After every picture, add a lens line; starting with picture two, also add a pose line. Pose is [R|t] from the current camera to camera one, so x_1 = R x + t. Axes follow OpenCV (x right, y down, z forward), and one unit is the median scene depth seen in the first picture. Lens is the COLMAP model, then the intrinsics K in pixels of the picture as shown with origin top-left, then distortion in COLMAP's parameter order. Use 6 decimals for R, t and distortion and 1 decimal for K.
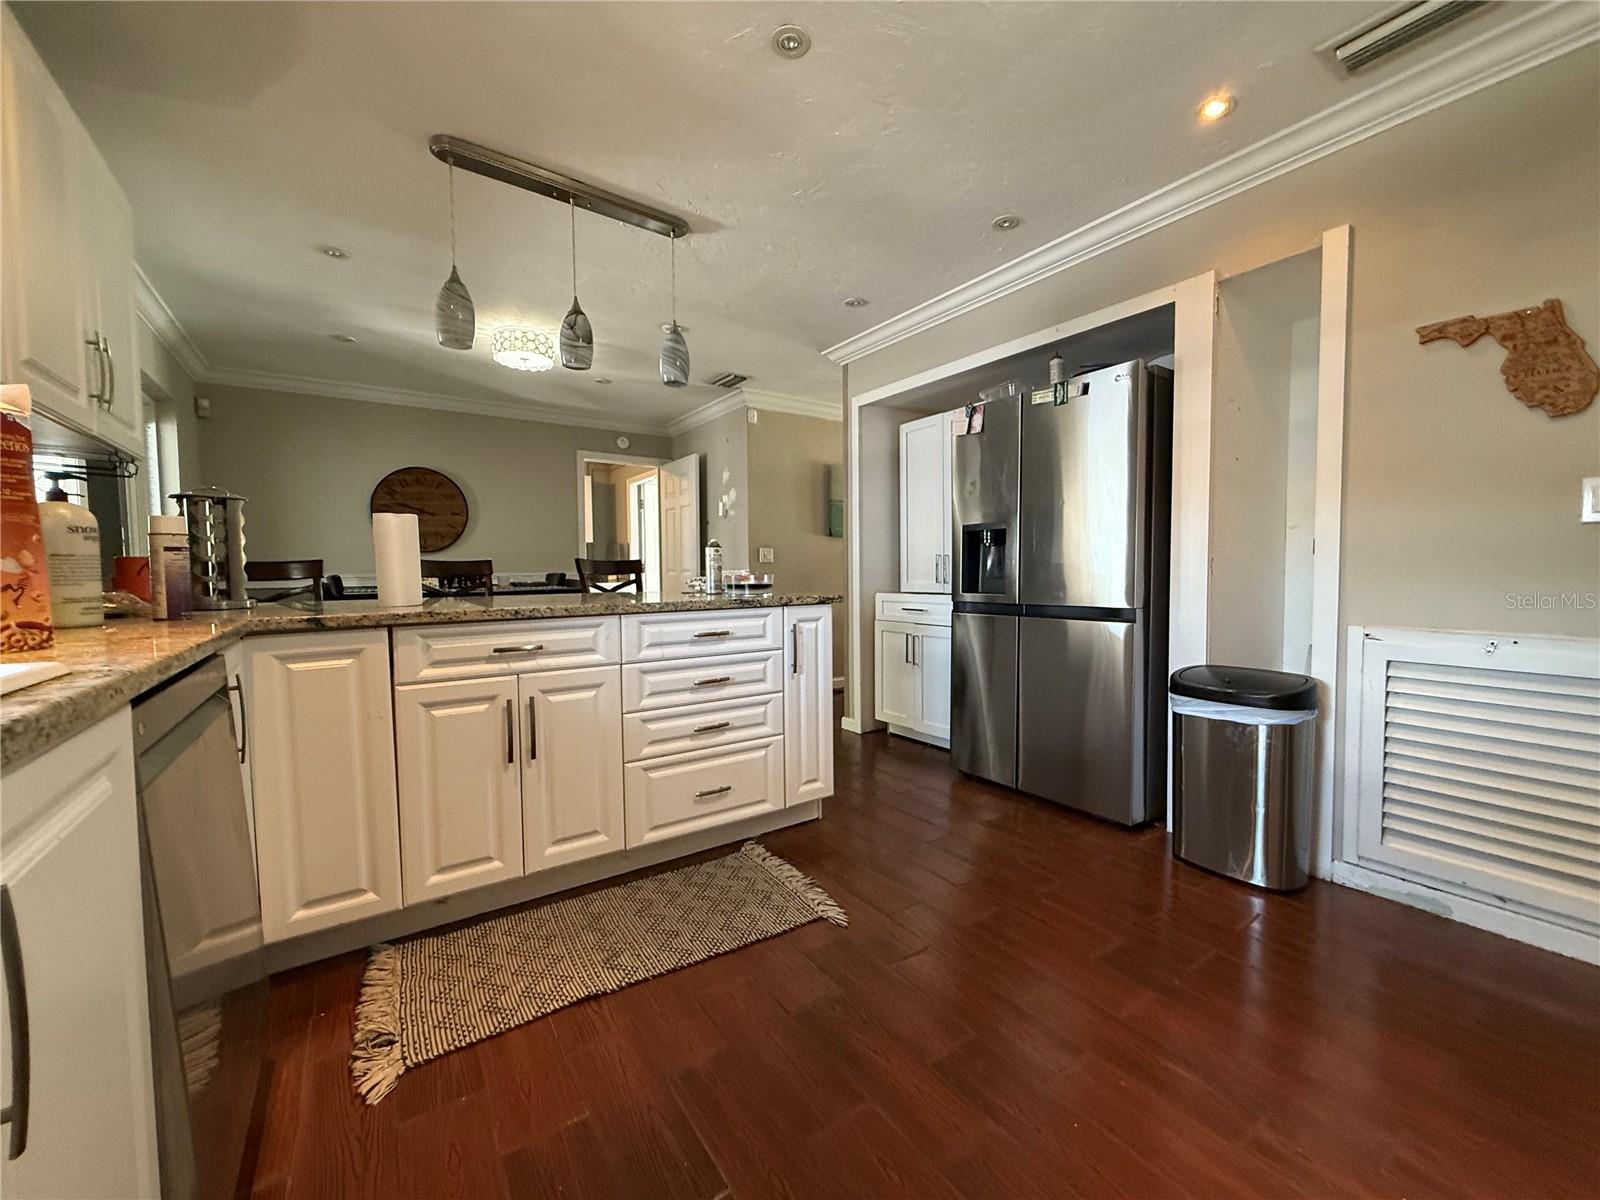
lens RADIAL K [[629.3, 0, 800.0], [0, 629.3, 600.0], [0, 0, 1]] dist [-0.000946, 0.000016]
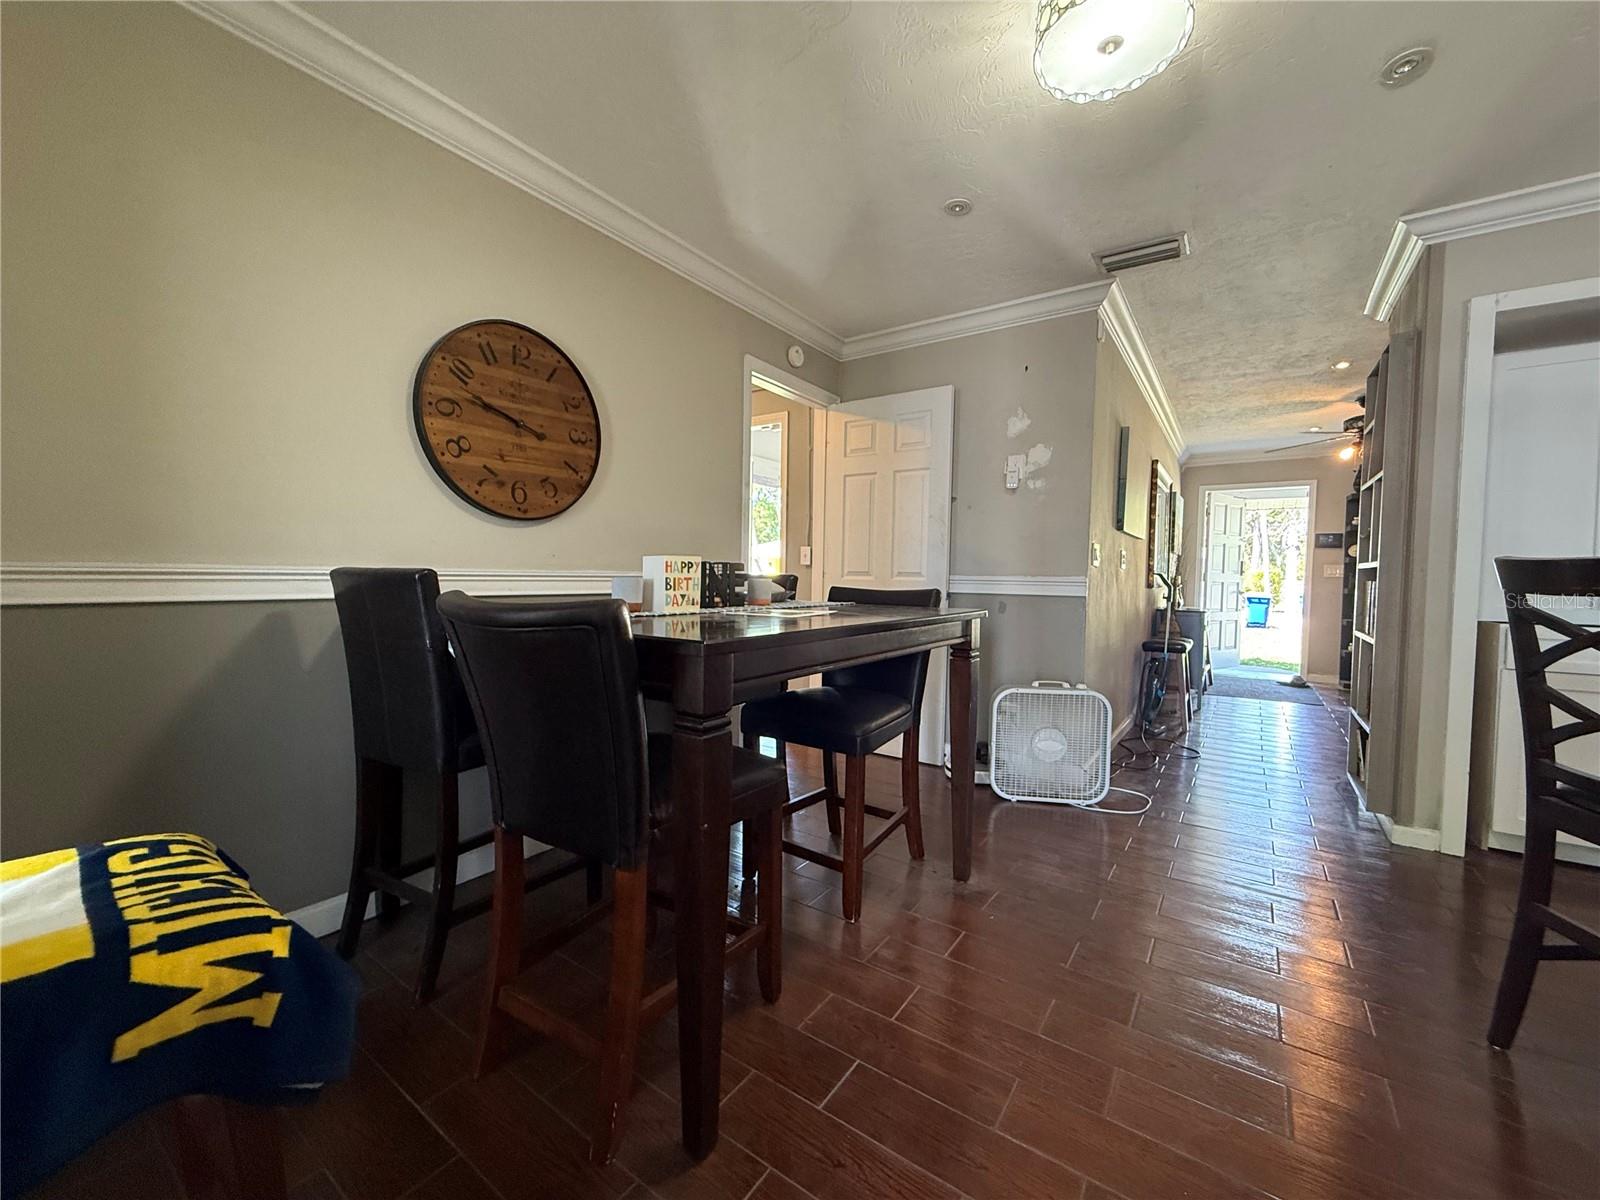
lens RADIAL K [[629.3, 0, 800.0], [0, 629.3, 600.0], [0, 0, 1]] dist [-0.000946, 0.000016]
pose [[0.937664, 0.009195, 0.347420, -0.551793], [-0.006422, 0.999938, -0.009131, -0.016642], [-0.347483, 0.006330, 0.937665, 0.504269]]
